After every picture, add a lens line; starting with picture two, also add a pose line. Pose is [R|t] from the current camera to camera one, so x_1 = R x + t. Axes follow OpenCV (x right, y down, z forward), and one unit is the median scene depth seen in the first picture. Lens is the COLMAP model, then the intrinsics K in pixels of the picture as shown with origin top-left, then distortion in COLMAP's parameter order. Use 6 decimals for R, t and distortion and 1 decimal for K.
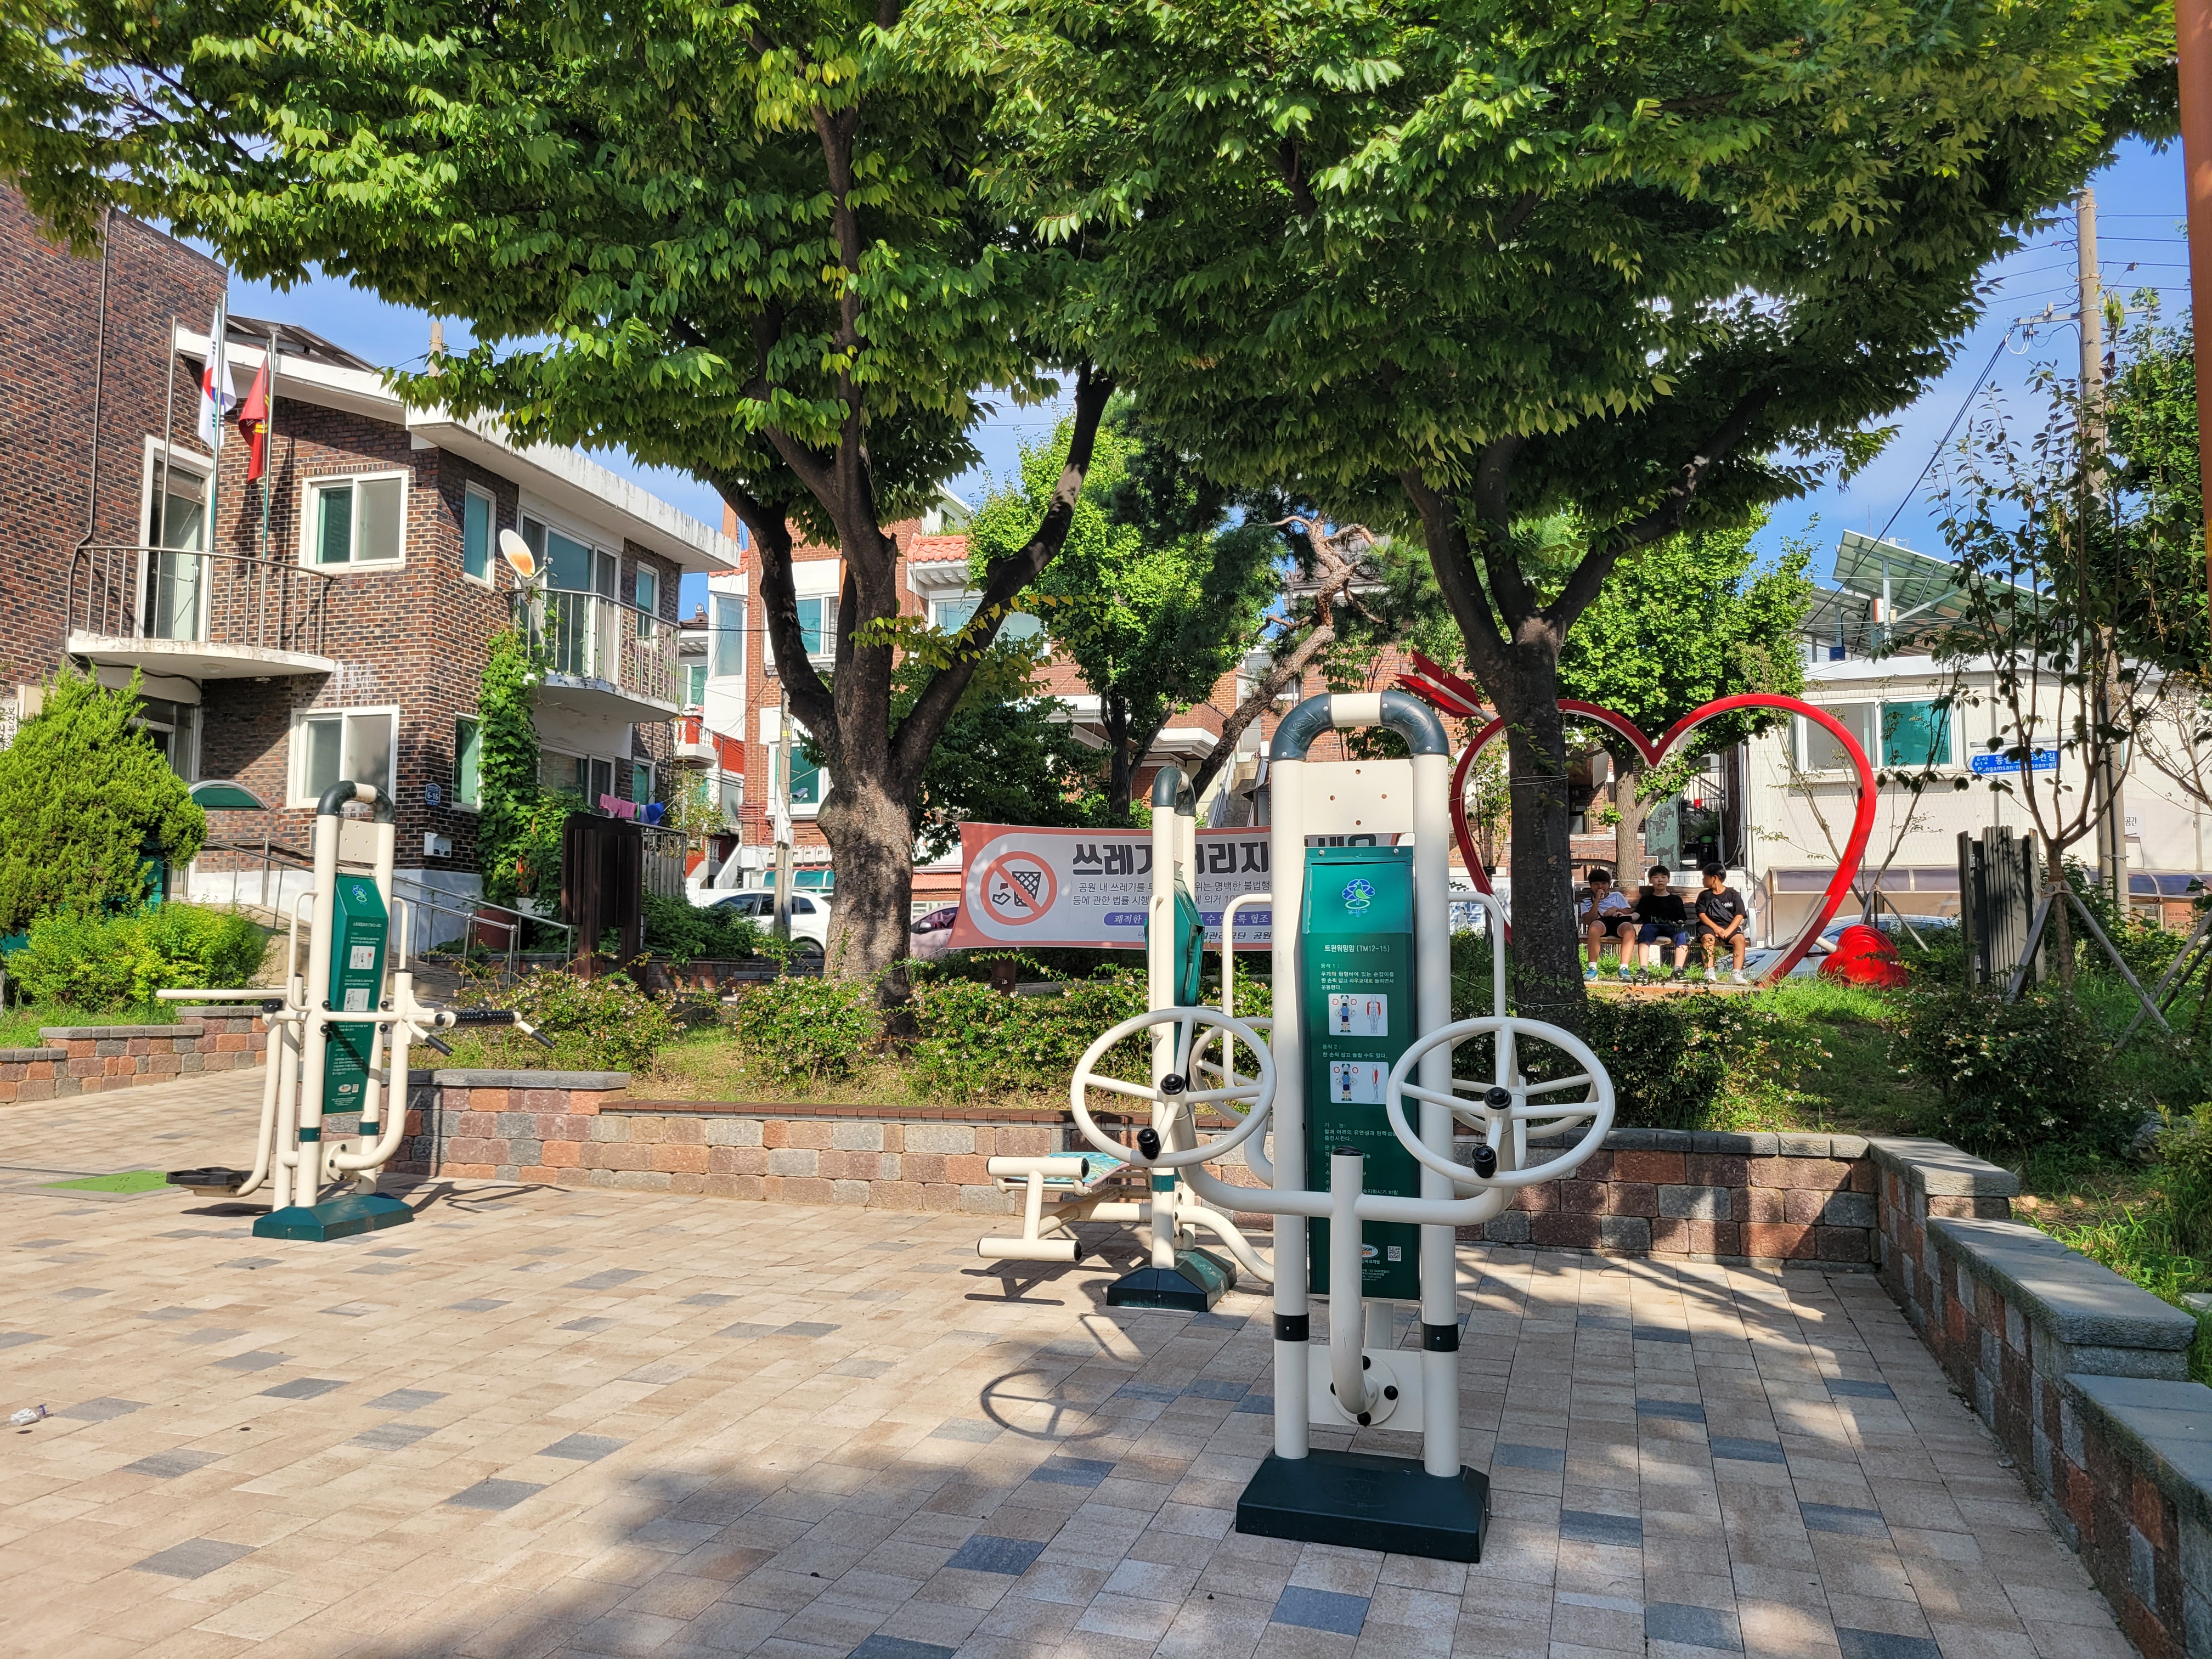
lens RADIAL K [[1660.0, 0, 1108.3], [0, 1660.0, 841.3], [0, 0, 1]] dist [0.046610, -0.028058]
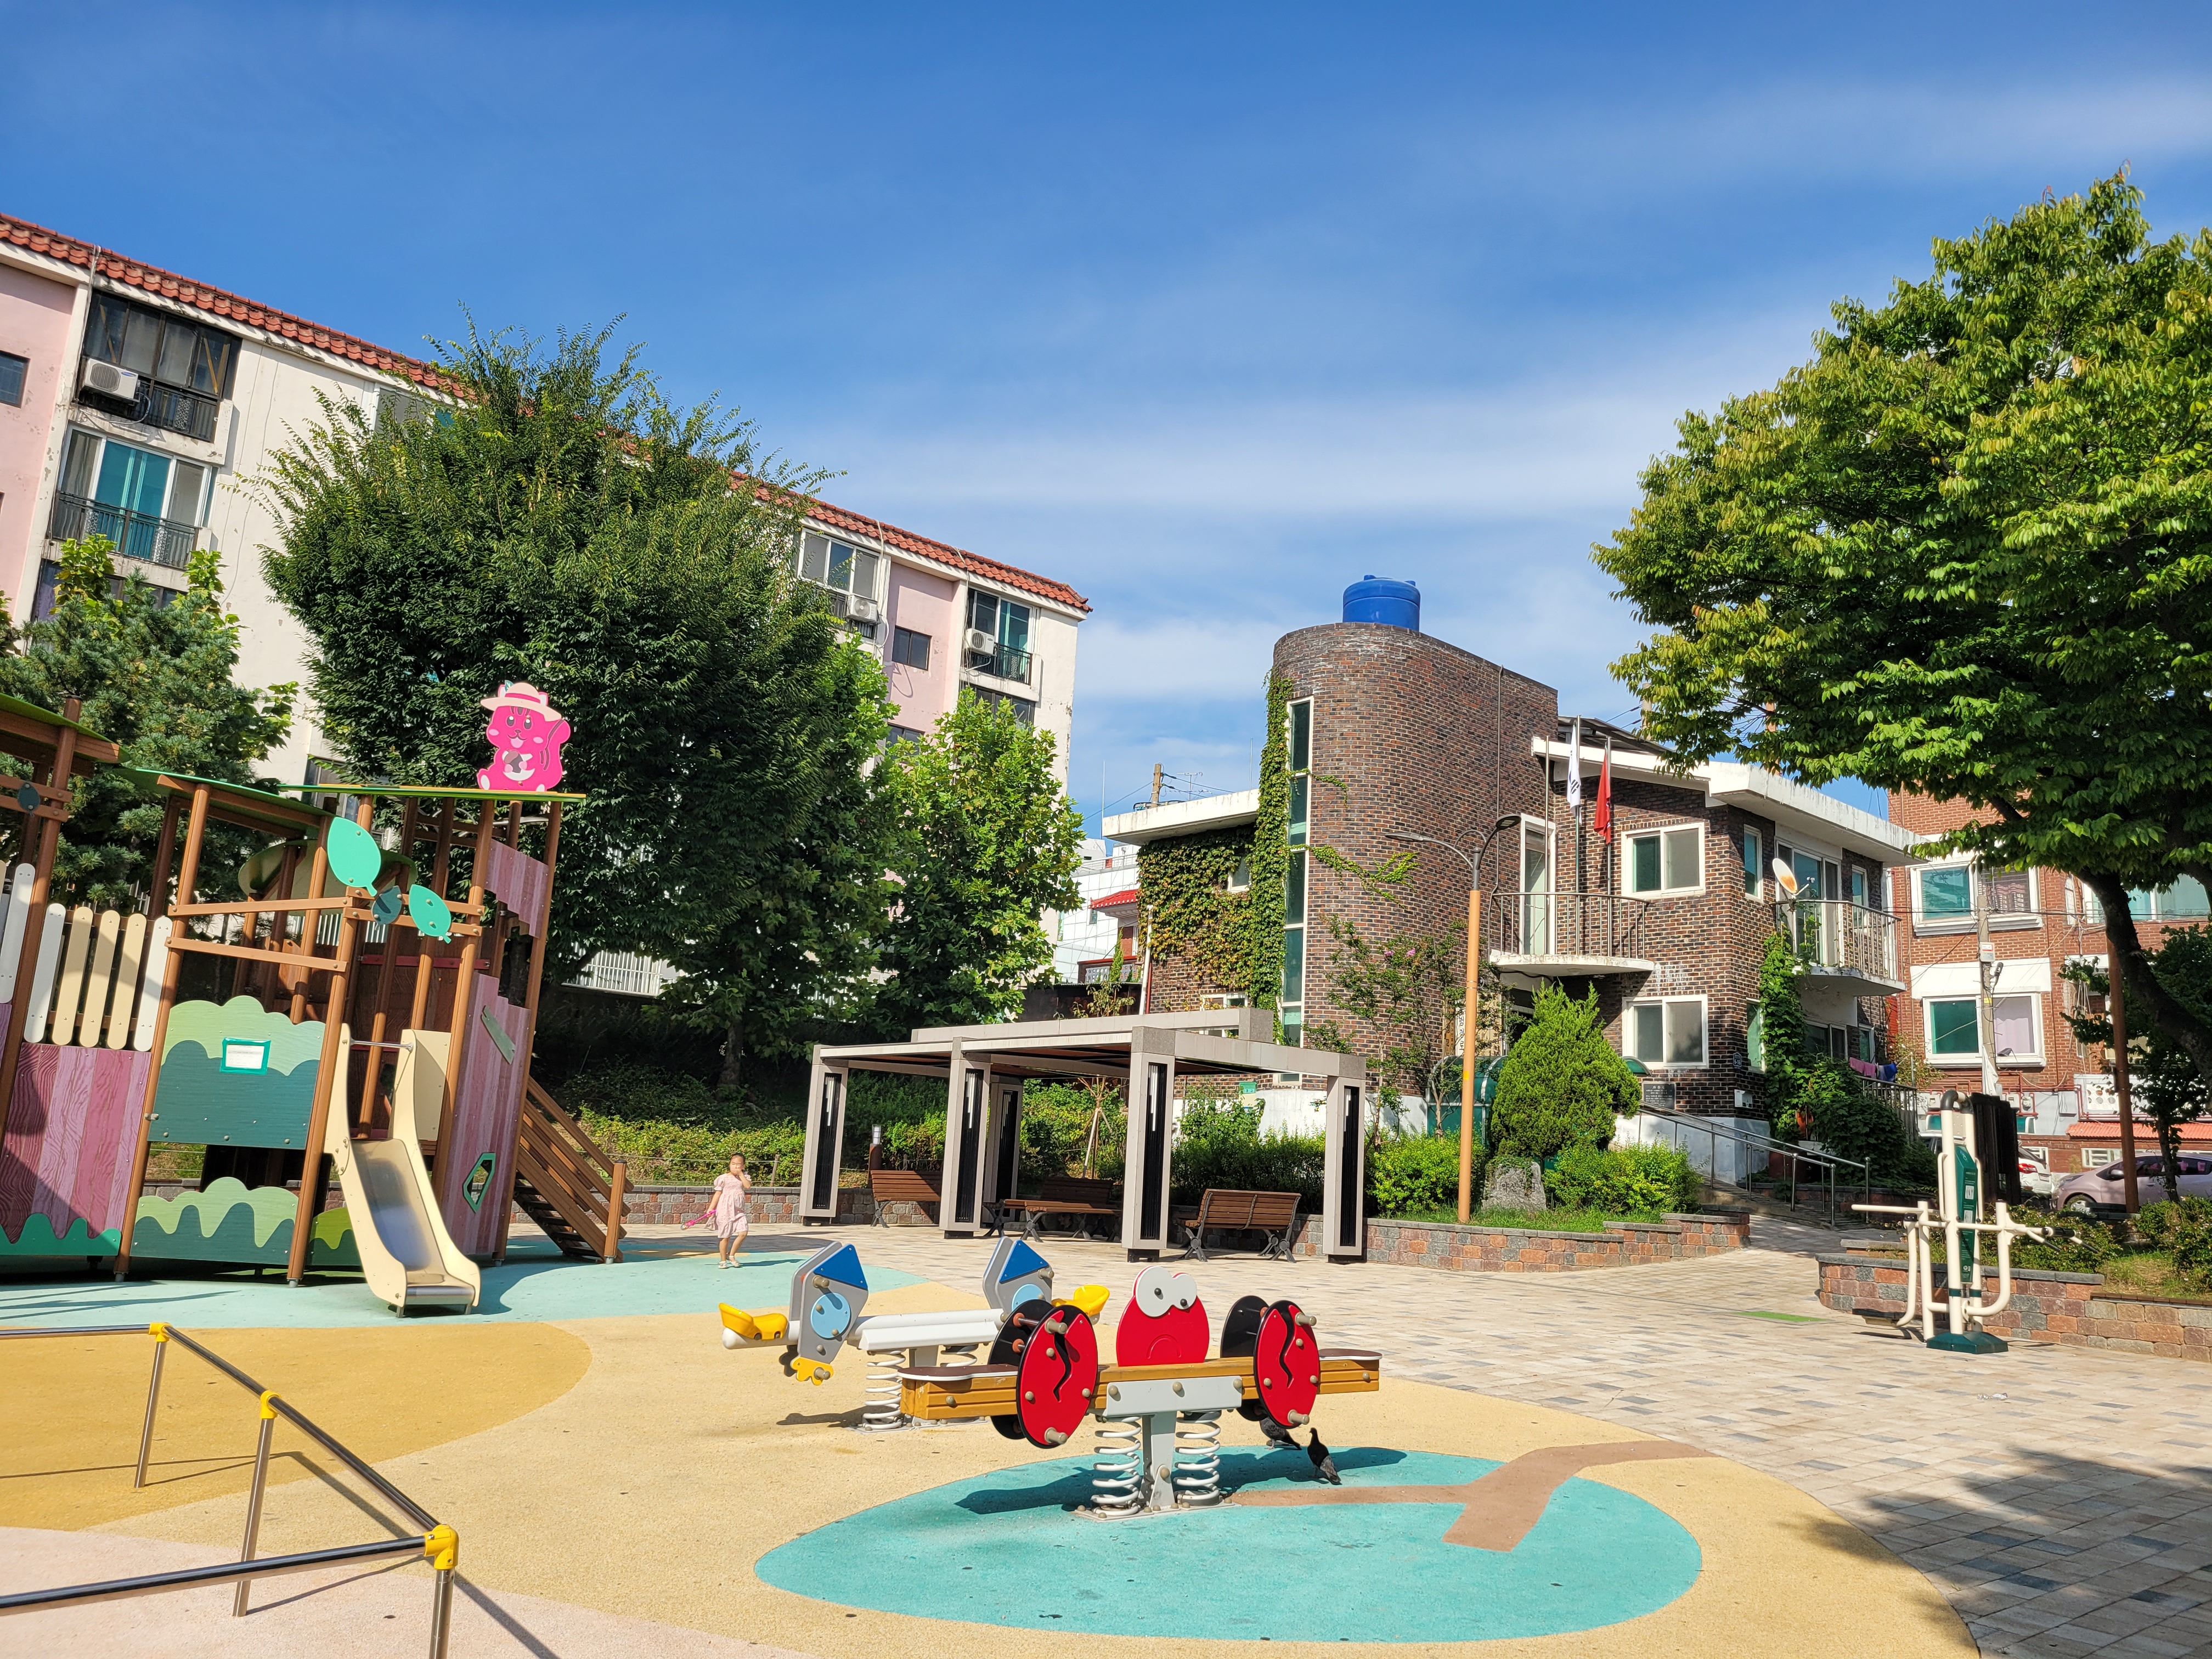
lens RADIAL K [[1660.0, 0, 1108.3], [0, 1660.0, 841.3], [0, 0, 1]] dist [0.046610, -0.028058]
pose [[0.841084, -0.068276, -0.536579, -0.094502], [-0.003451, 0.991304, -0.131545, -0.024075], [0.540894, 0.112492, 0.833534, -0.402148]]
